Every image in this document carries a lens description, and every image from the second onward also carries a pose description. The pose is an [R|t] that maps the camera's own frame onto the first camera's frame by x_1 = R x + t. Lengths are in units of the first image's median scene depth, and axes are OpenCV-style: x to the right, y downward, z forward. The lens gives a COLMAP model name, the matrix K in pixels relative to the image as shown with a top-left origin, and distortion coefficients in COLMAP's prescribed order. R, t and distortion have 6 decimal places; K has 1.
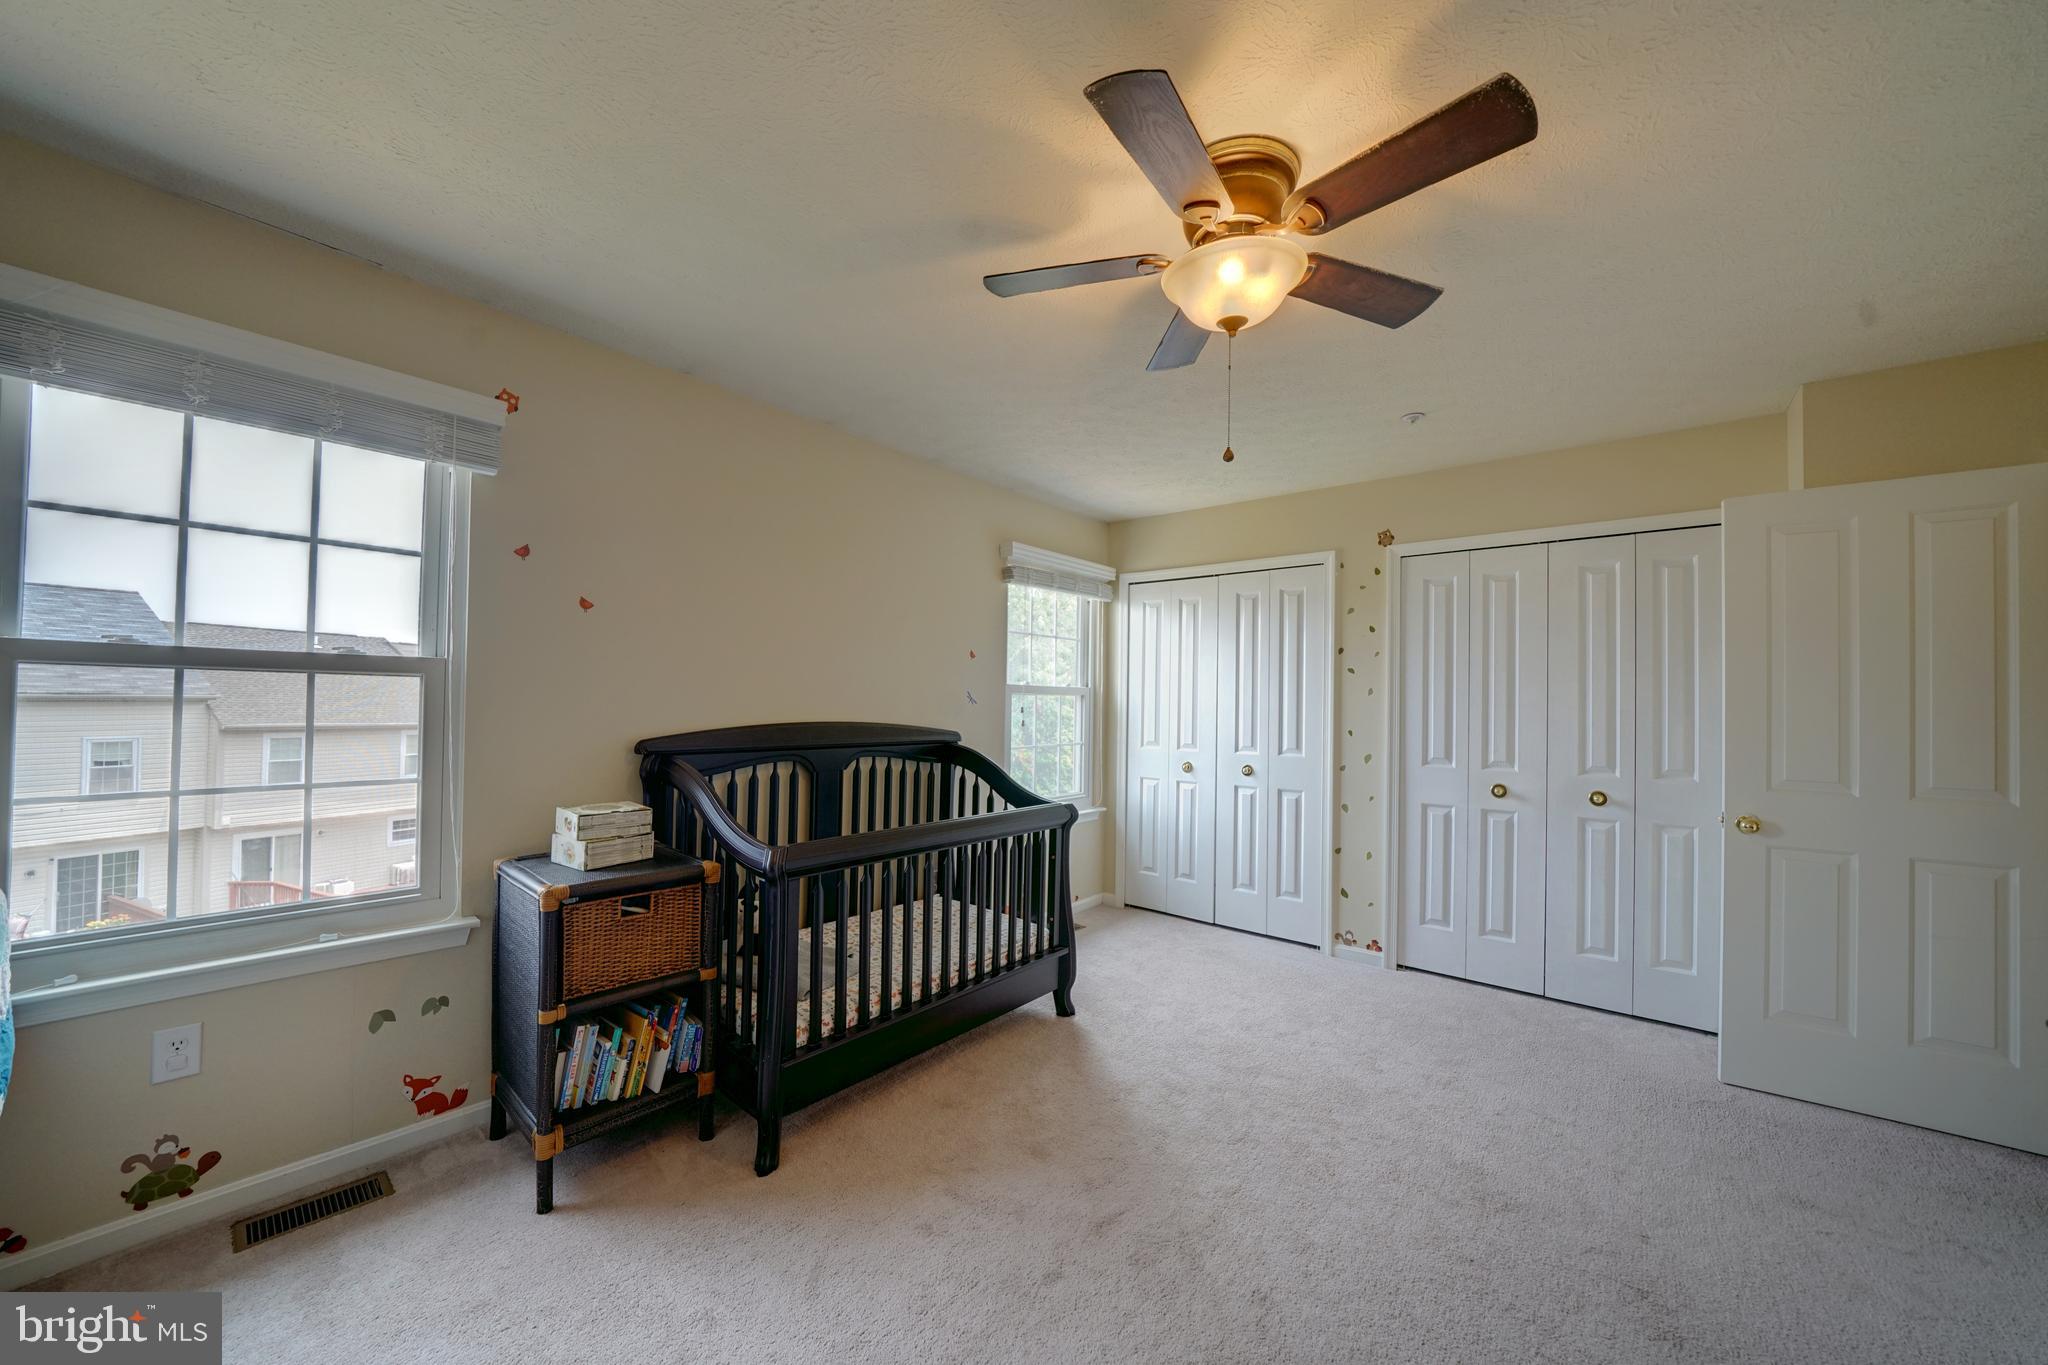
lens RADIAL K [[728.1, 0, 1004.9], [0, 728.1, 692.5], [0, 0, 1]] dist [-0.018203, 0.000533]
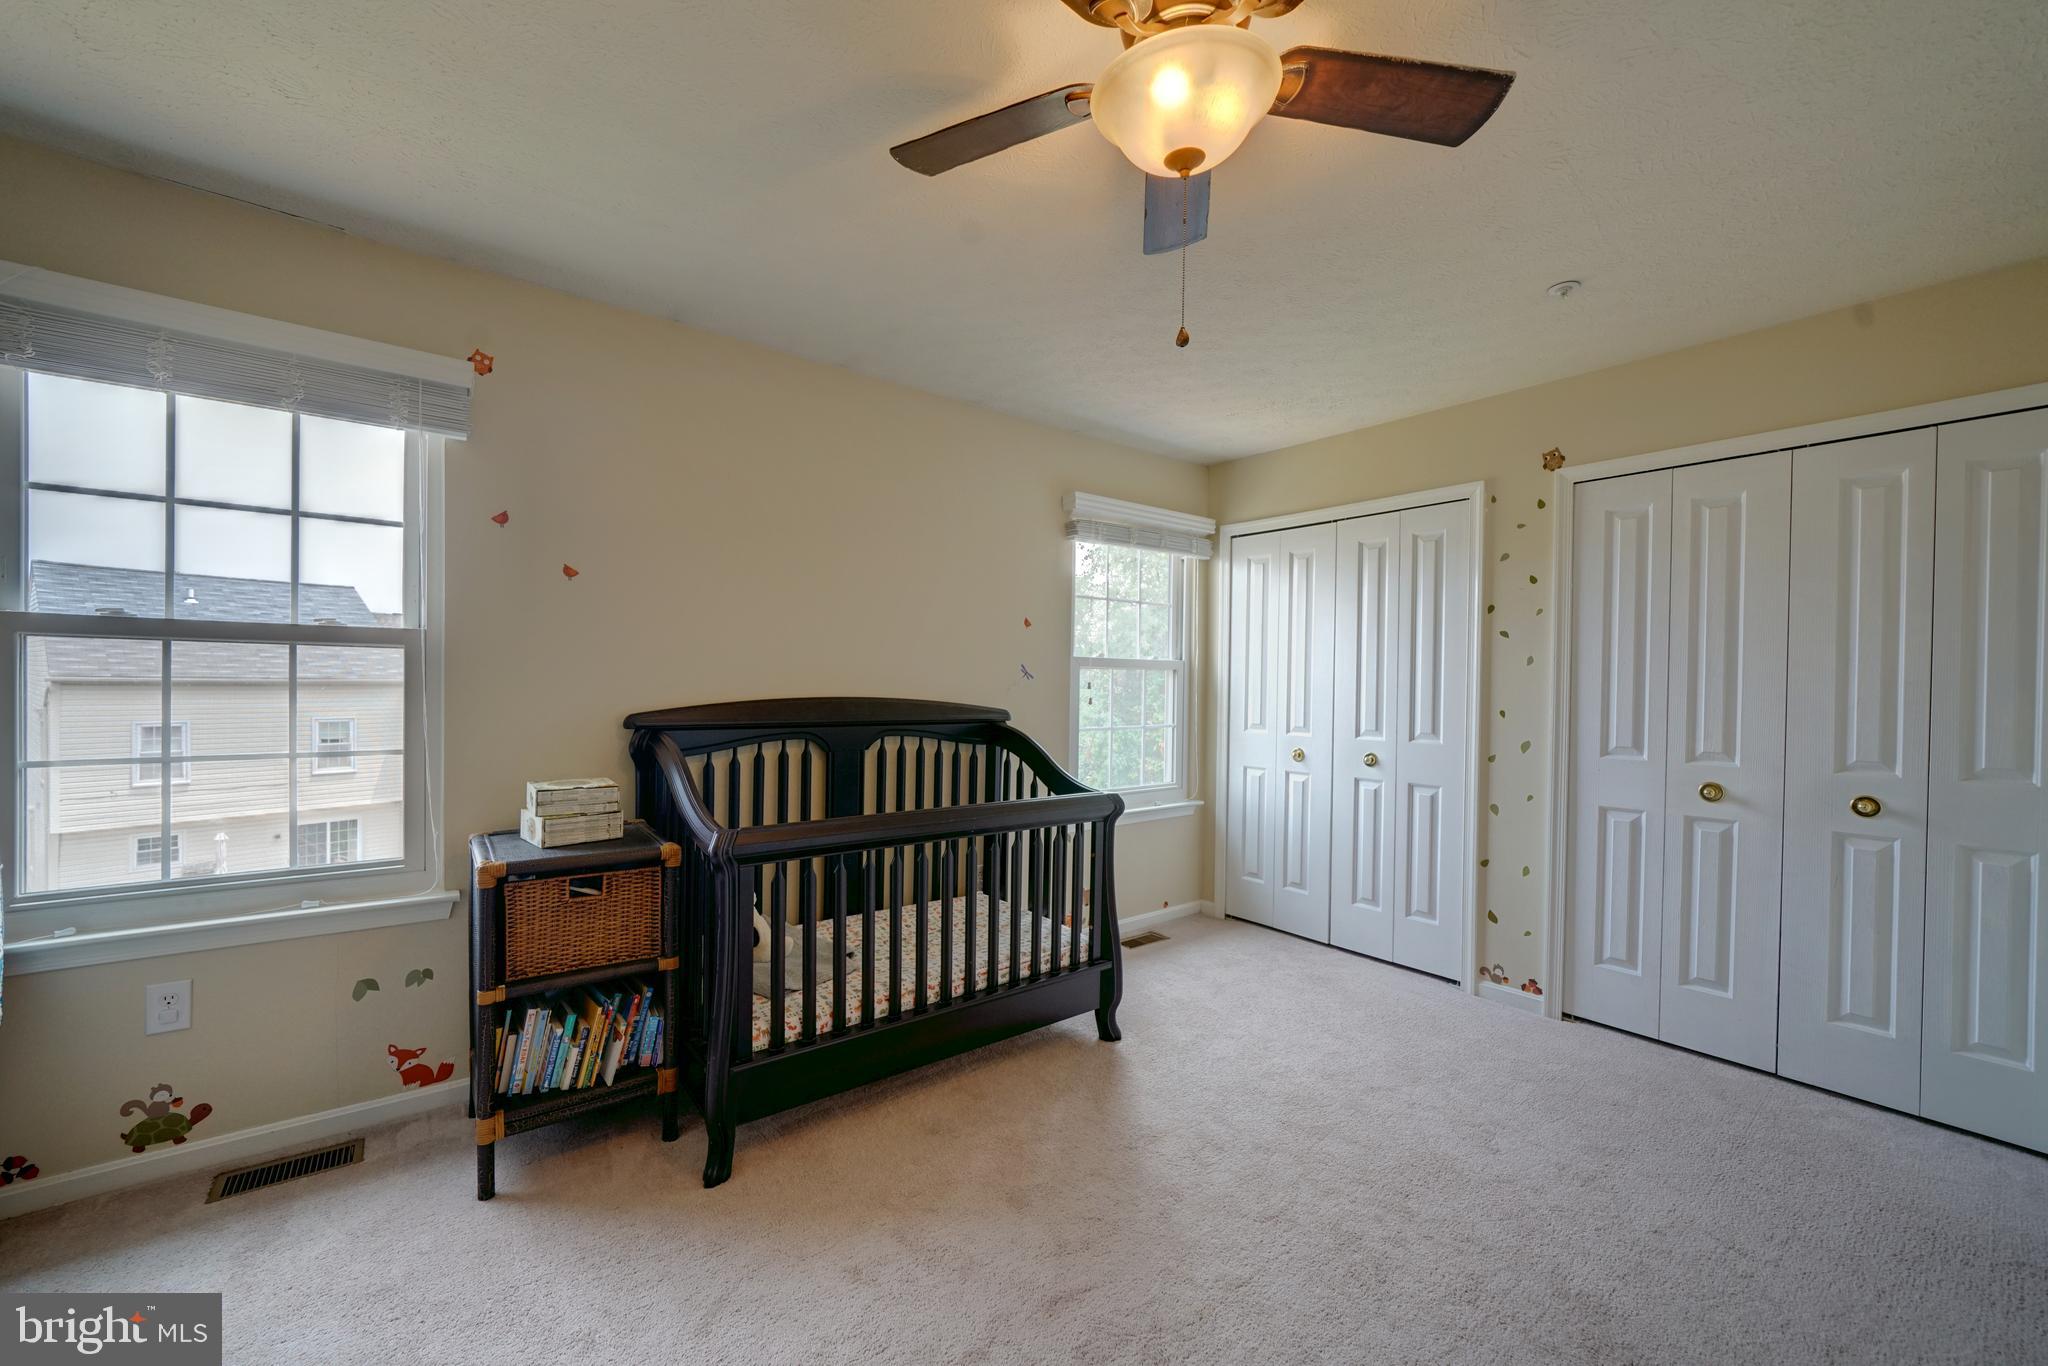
lens RADIAL K [[787.9, 0, 1004.4], [0, 787.9, 692.6], [0, 0, 1]] dist [-0.008046, 0.000559]
pose [[0.978510, -0.000735, -0.206200, 0.162459], [0.005399, 0.999742, 0.022057, 0.014562], [0.206130, -0.022696, 0.978261, 0.078762]]
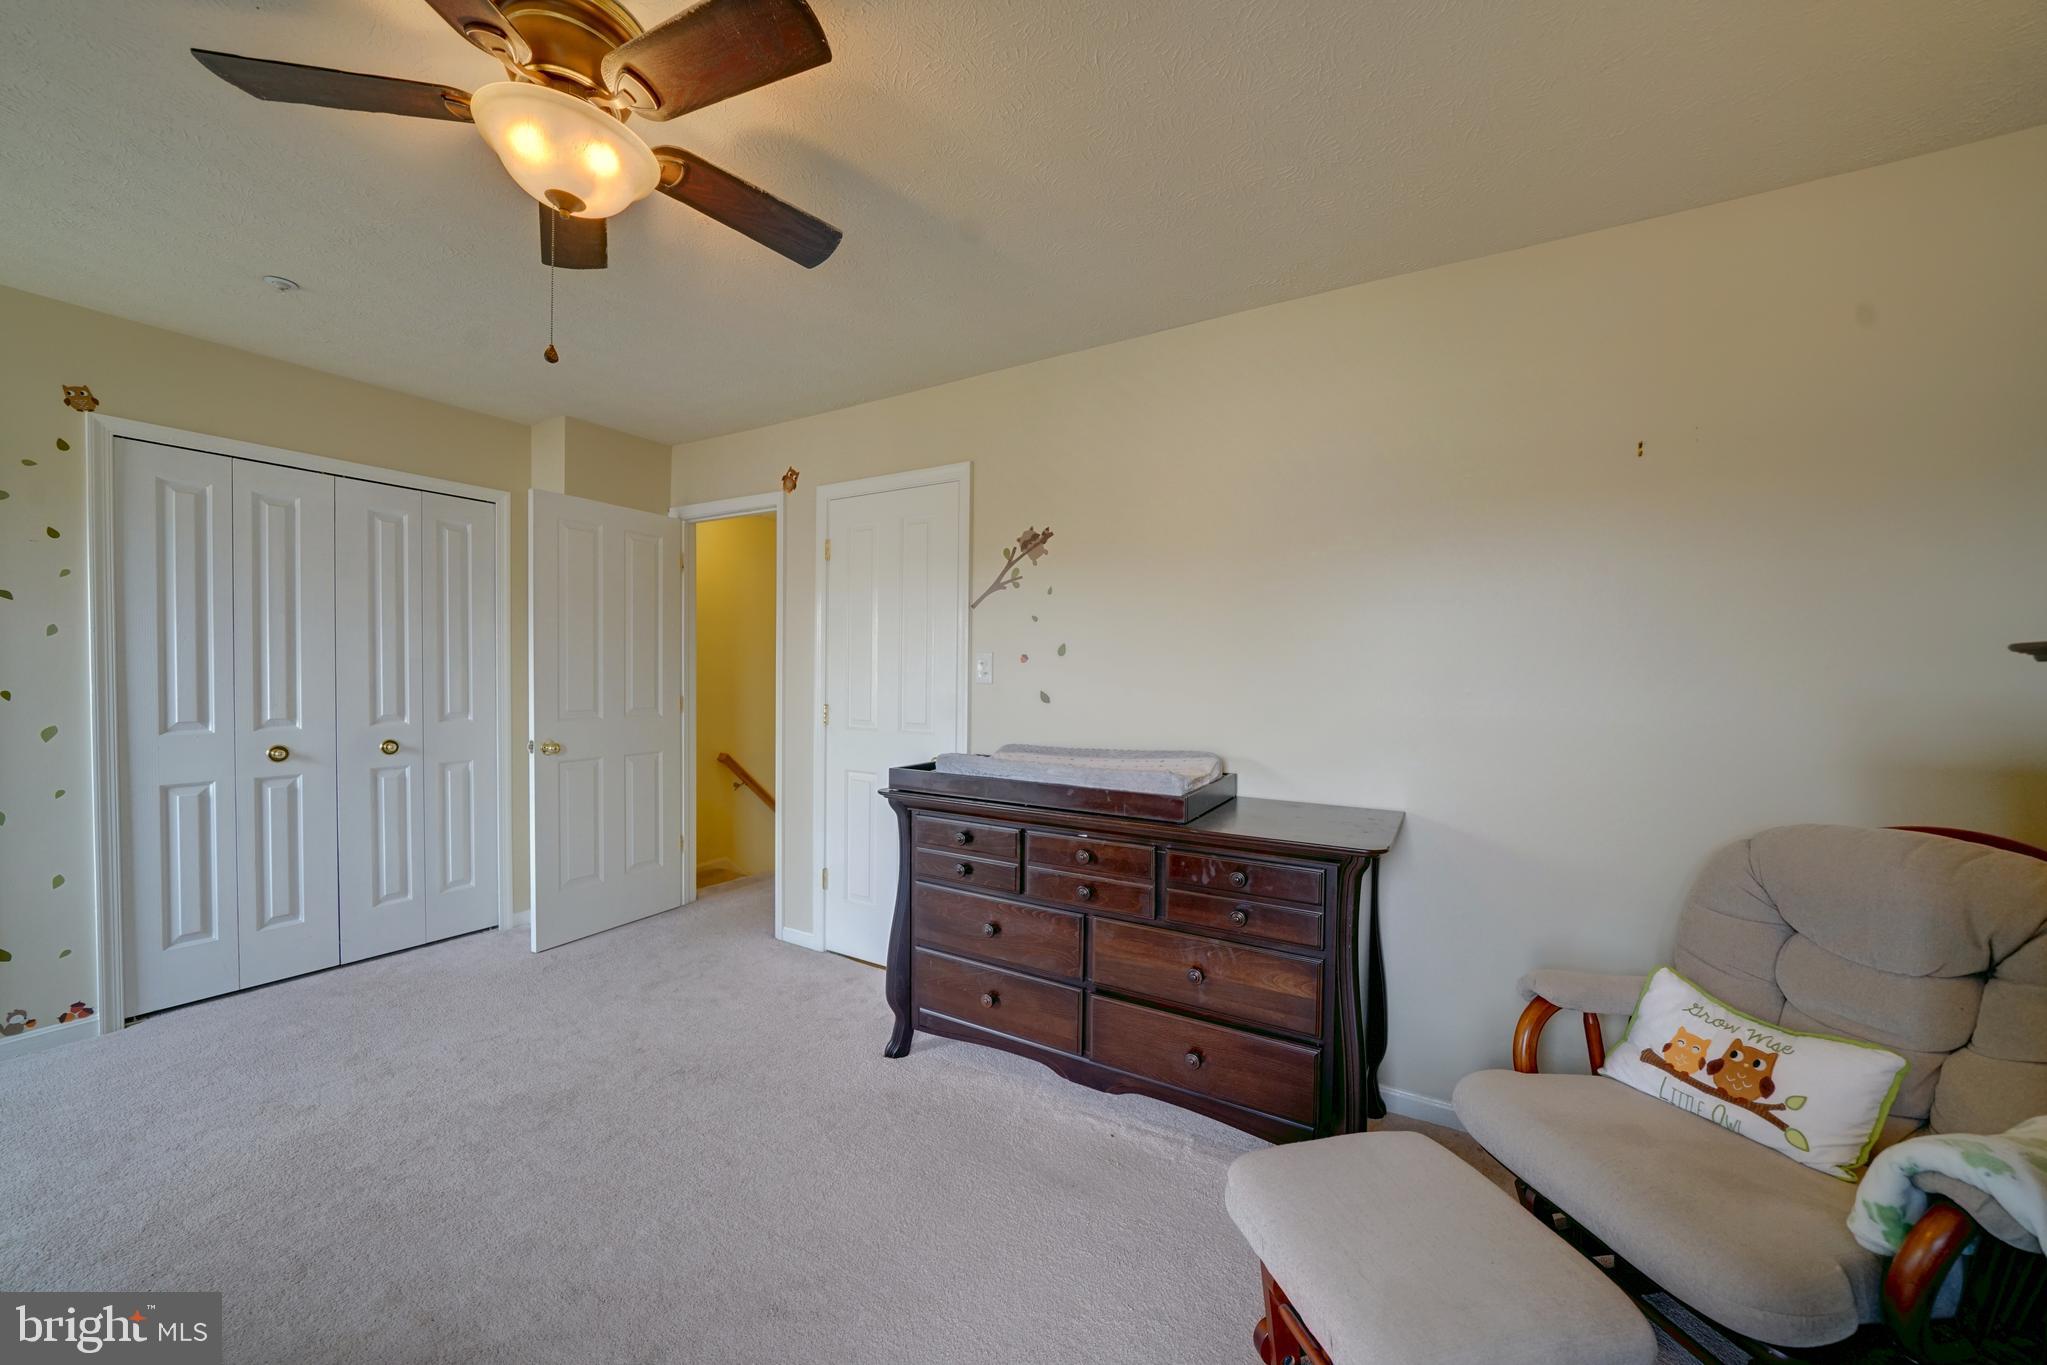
lens RADIAL K [[754.0, 0, 1008.4], [0, 754.0, 689.1], [0, 0, 1]] dist [-0.017884, 0.003330]
pose [[-0.160900, -0.041965, 0.986078, -0.362166], [-0.029625, 0.998851, 0.037674, 0.001887], [-0.986526, -0.023151, -0.161959, 0.337632]]
